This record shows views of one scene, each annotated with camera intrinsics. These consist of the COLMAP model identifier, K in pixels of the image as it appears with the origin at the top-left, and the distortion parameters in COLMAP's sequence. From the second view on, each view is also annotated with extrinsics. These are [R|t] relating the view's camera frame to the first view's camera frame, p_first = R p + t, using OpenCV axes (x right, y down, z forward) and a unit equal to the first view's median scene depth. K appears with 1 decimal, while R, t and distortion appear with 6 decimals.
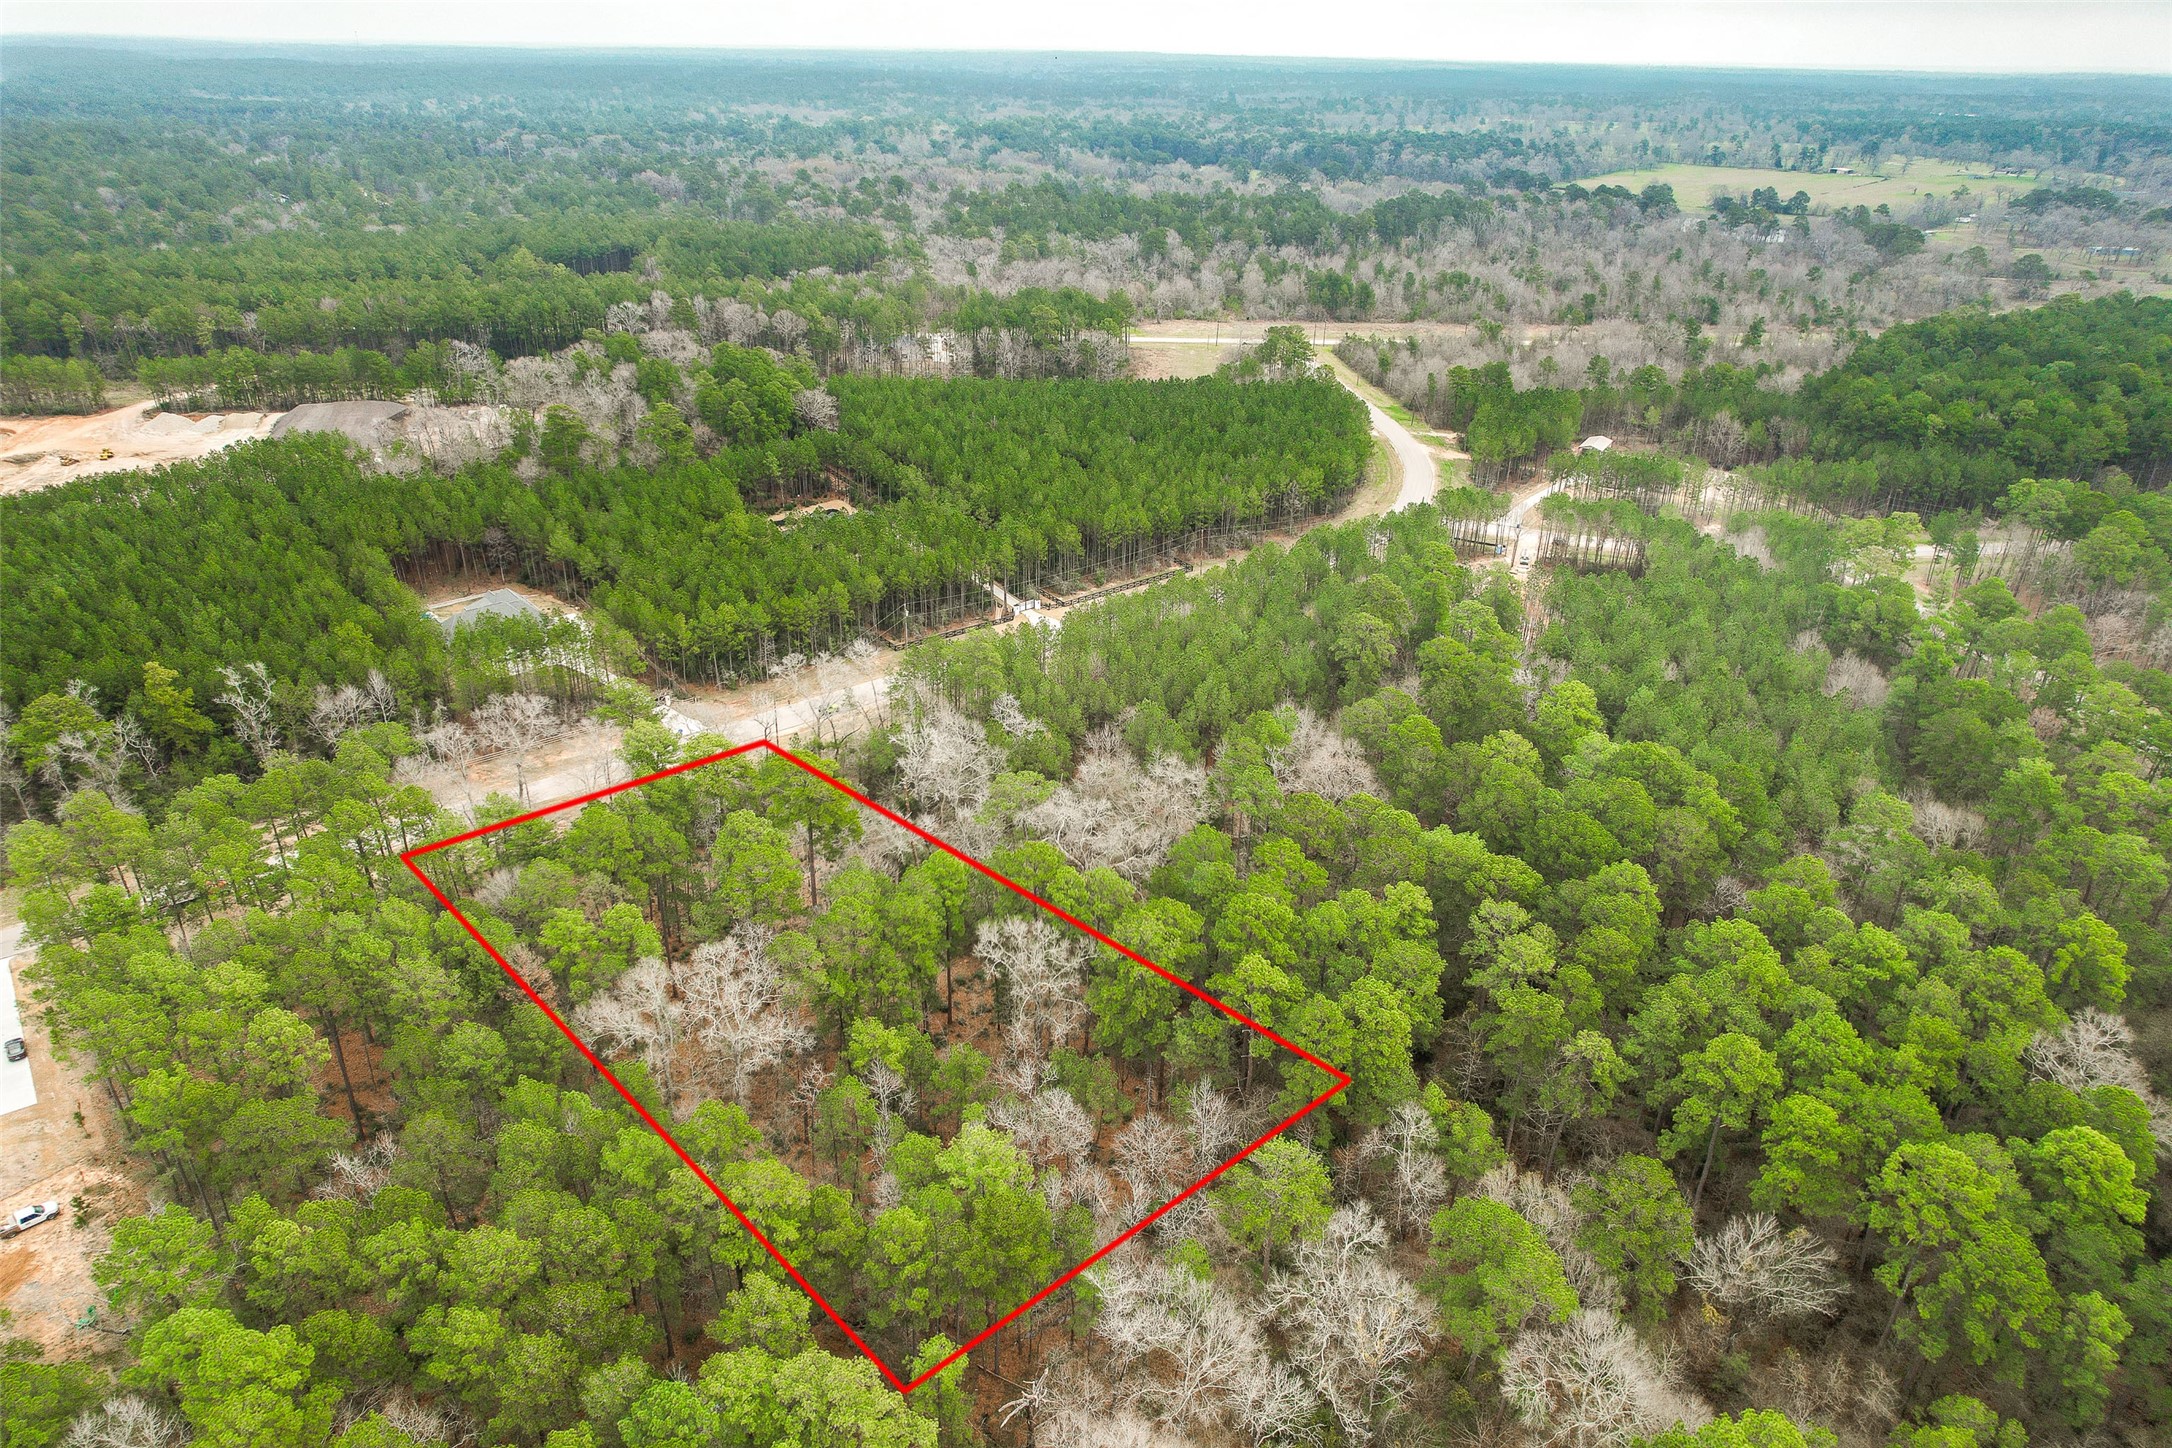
lens RADIAL K [[1391.9, 0, 1088.1], [0, 1391.9, 732.0], [0, 0, 1]] dist [-0.085390, 0.079881]
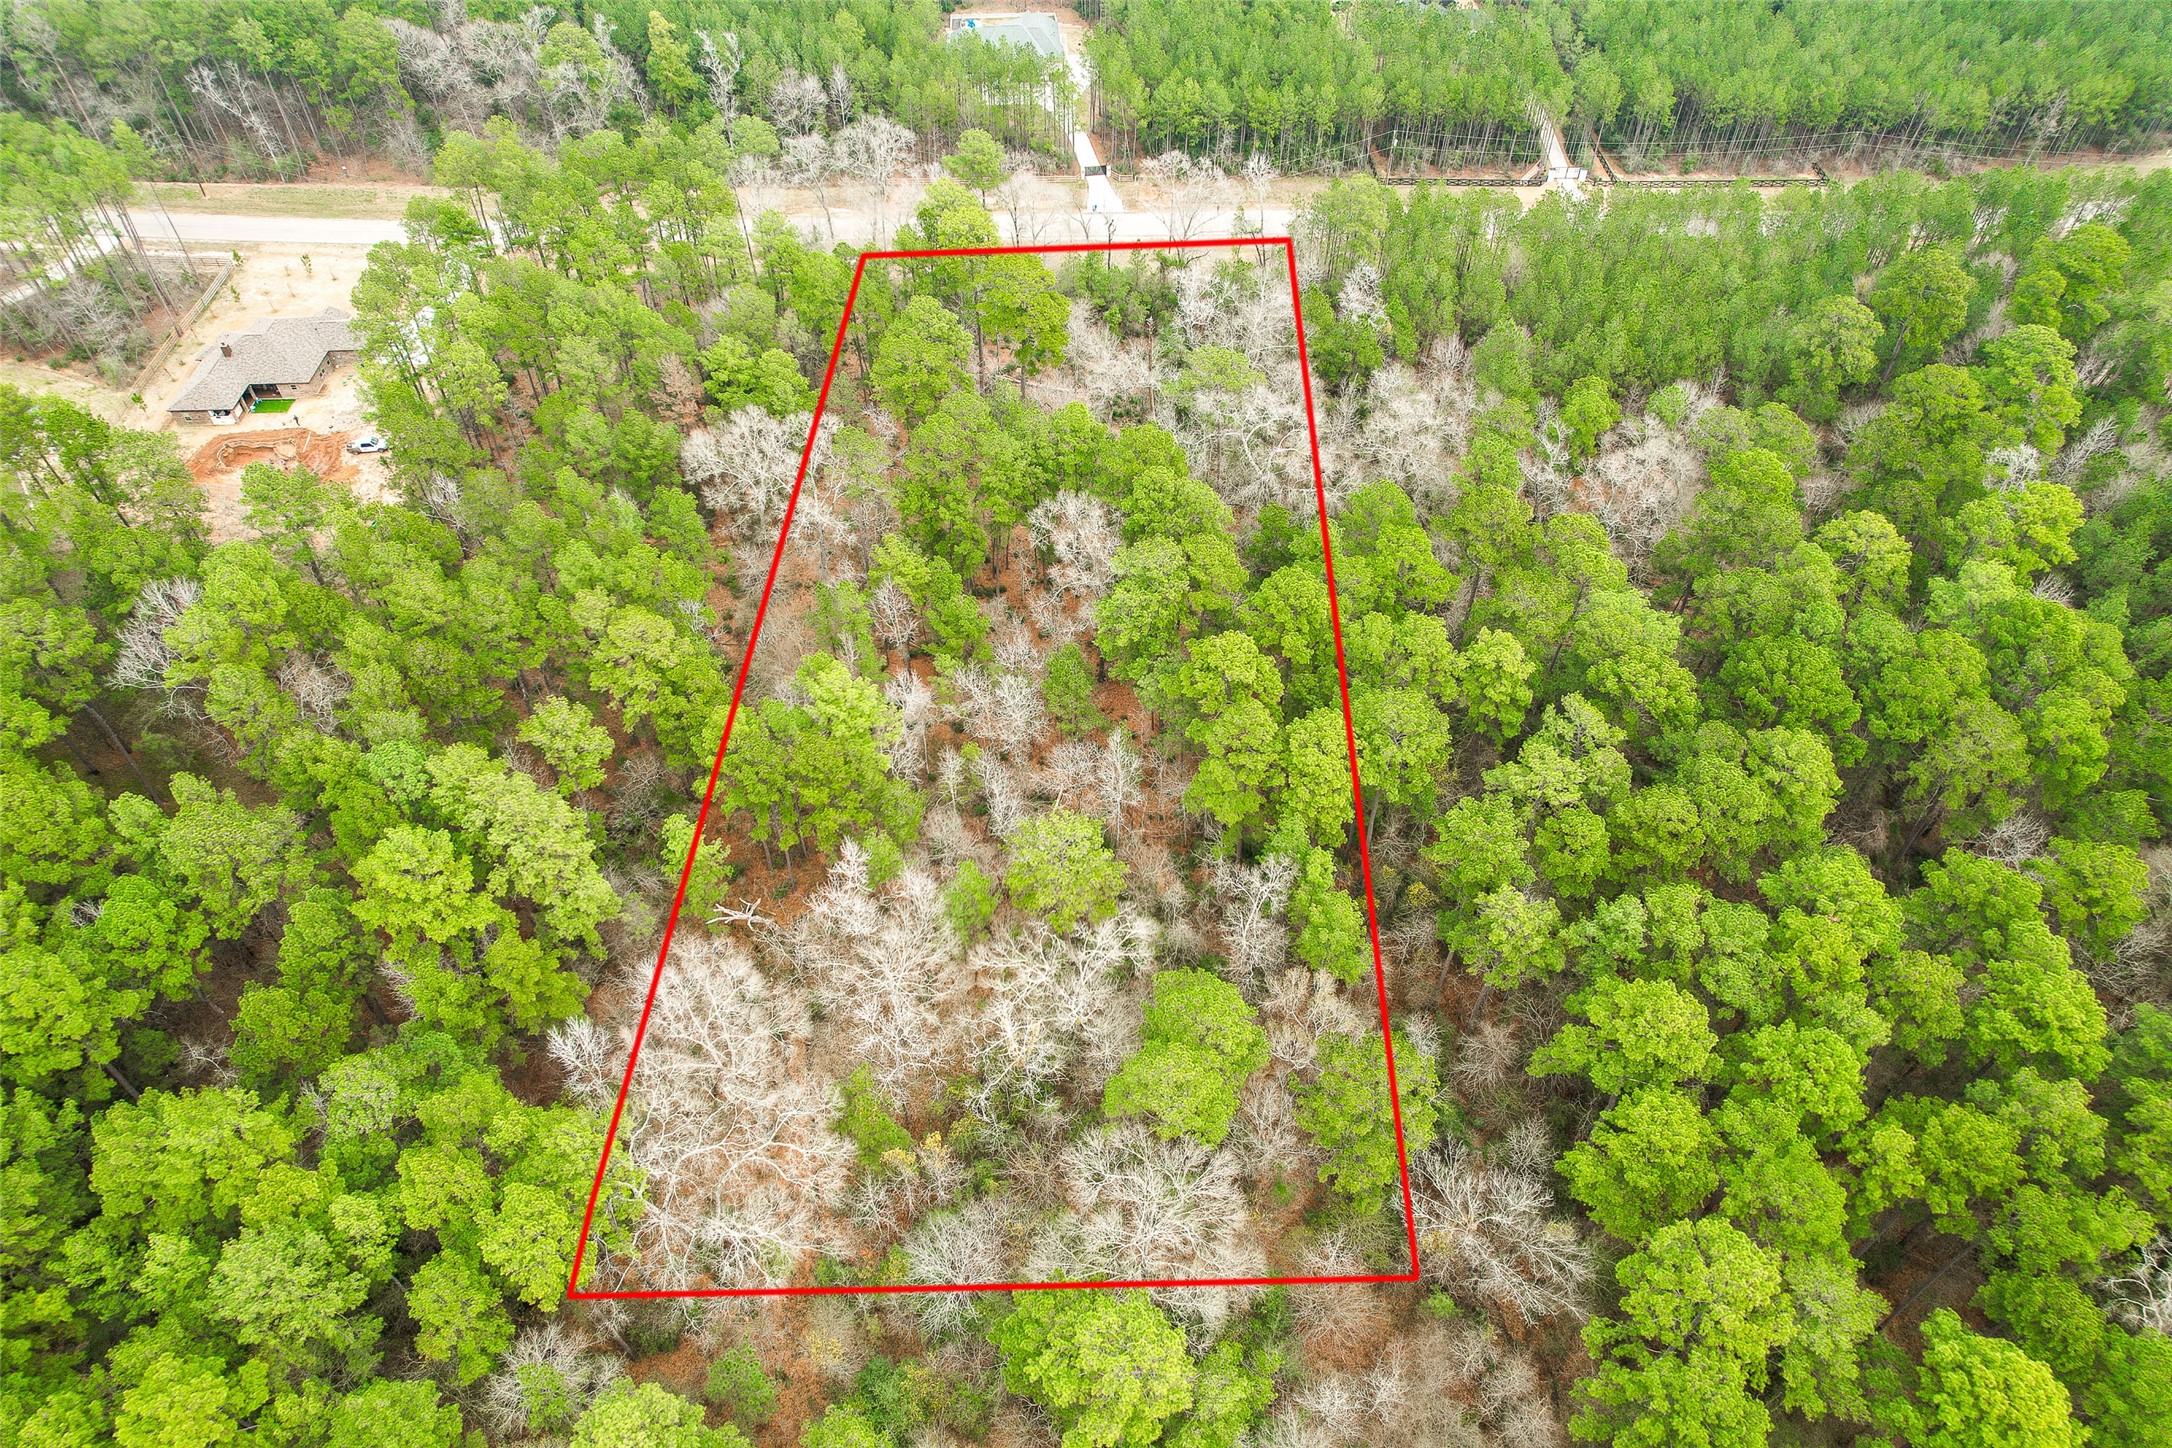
lens RADIAL K [[1391.9, 0, 1088.1], [0, 1391.9, 732.0], [0, 0, 1]] dist [-0.085390, 0.079881]
pose [[0.792046, 0.437334, -0.425913, 0.260598], [-0.261272, 0.873412, 0.410960, -0.070194], [0.551724, -0.214220, 0.806046, 0.133527]]
